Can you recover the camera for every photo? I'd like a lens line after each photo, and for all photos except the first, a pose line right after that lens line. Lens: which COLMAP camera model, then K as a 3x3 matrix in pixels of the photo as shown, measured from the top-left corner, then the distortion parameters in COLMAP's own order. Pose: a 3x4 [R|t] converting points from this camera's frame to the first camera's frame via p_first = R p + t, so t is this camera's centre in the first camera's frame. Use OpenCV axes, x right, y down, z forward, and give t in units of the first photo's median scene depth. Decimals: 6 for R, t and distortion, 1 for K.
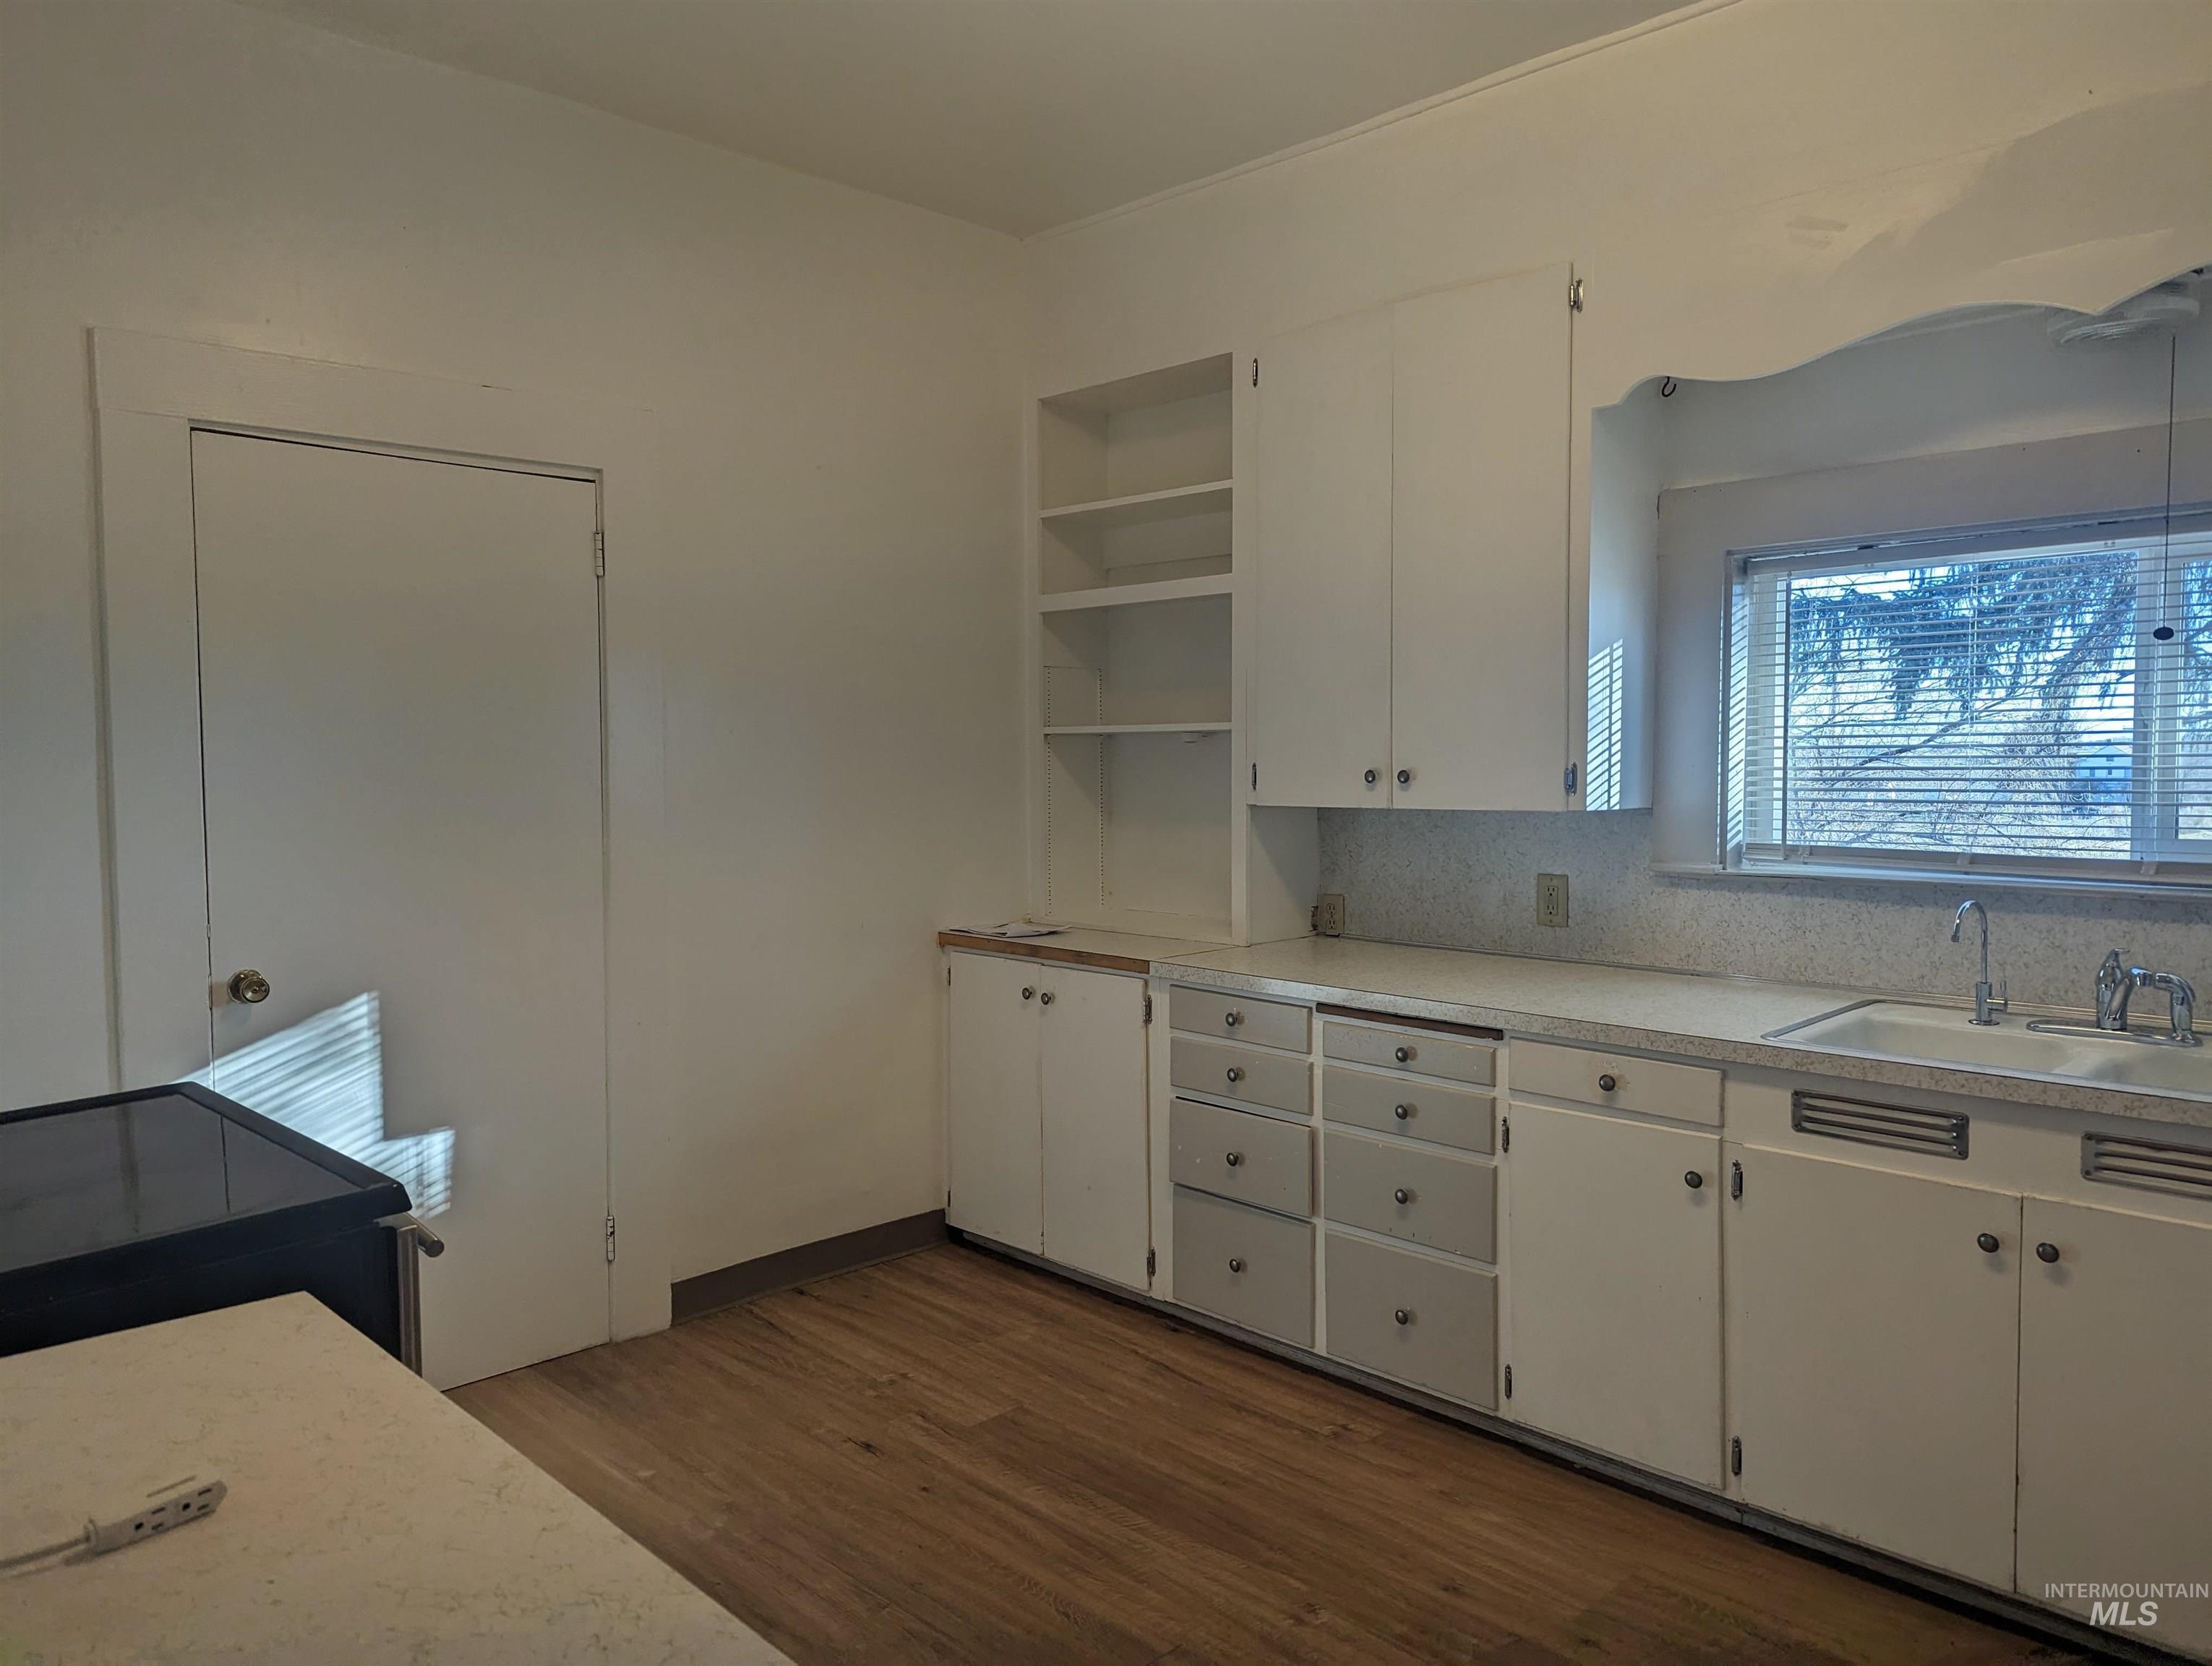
lens RADIAL K [[1612.4, 0, 1106.0], [0, 1612.4, 833.0], [0, 0, 1]] dist [0.077720, -0.071753]
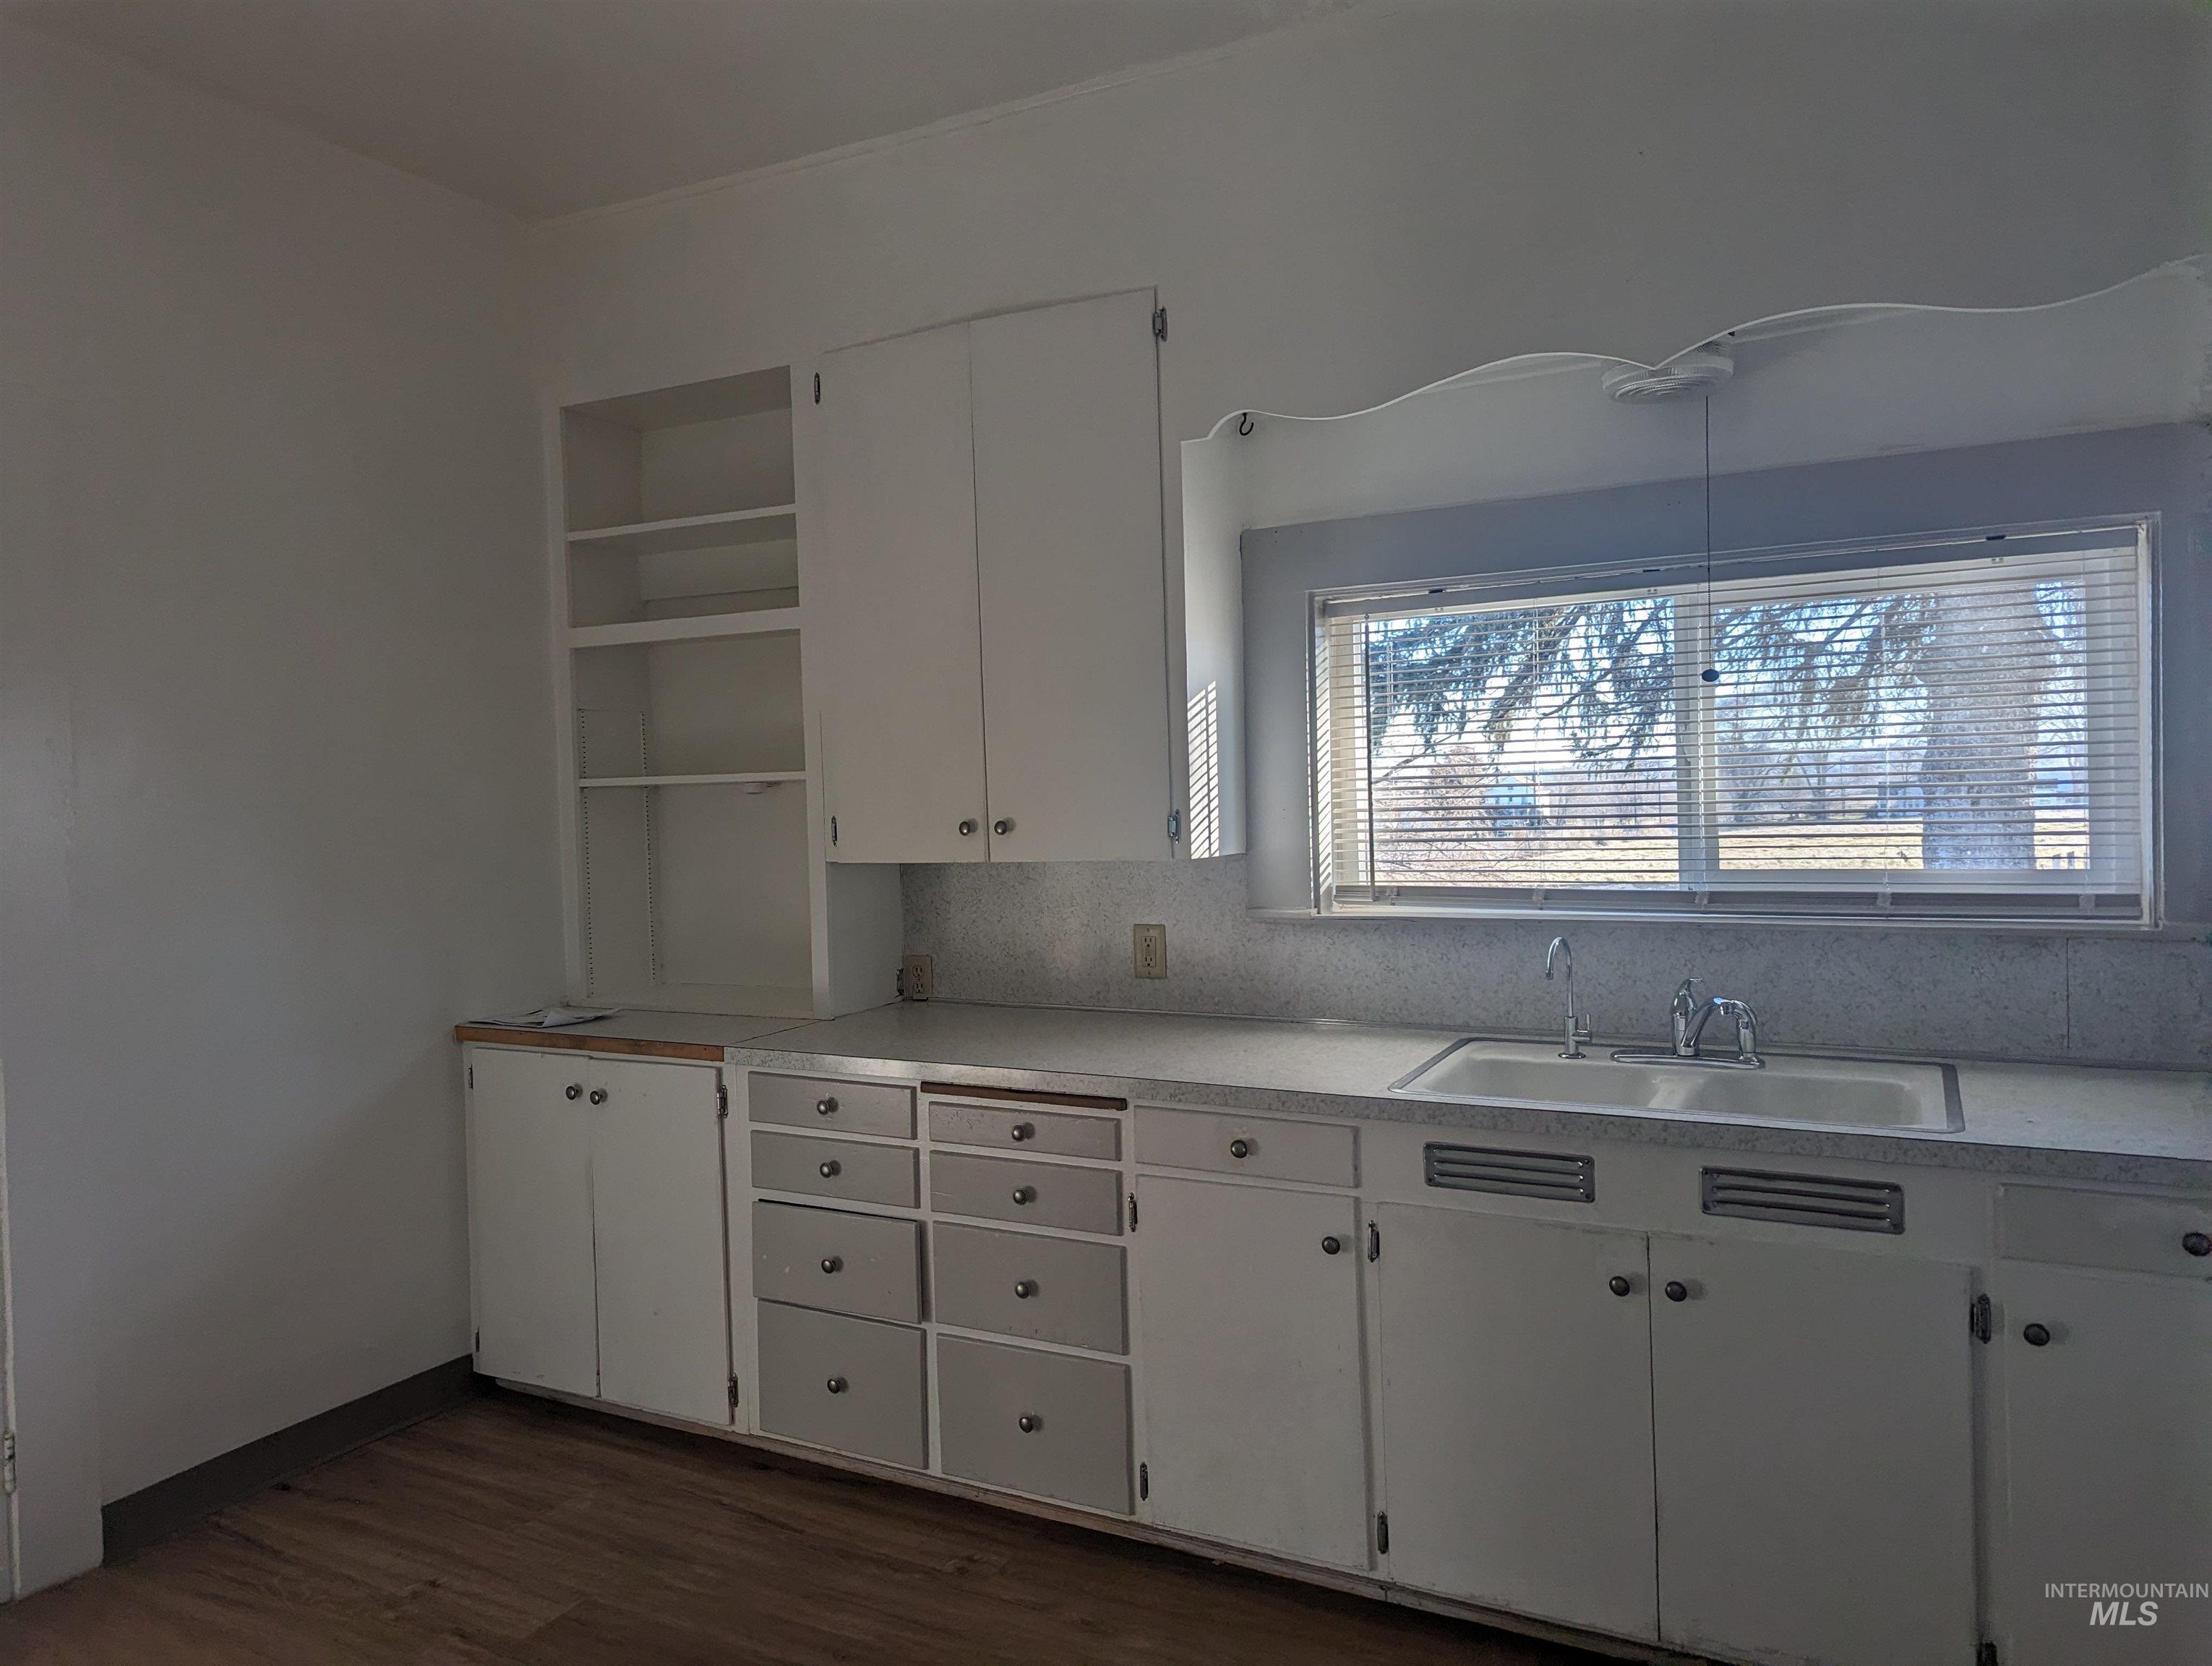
lens RADIAL K [[1612.4, 0, 1106.0], [0, 1612.4, 833.0], [0, 0, 1]] dist [0.077720, -0.071753]
pose [[0.956452, -0.027266, 0.290615, -0.028453], [0.035048, 0.999152, -0.021604, -0.010019], [-0.289779, 0.030849, 0.956596, 0.099385]]
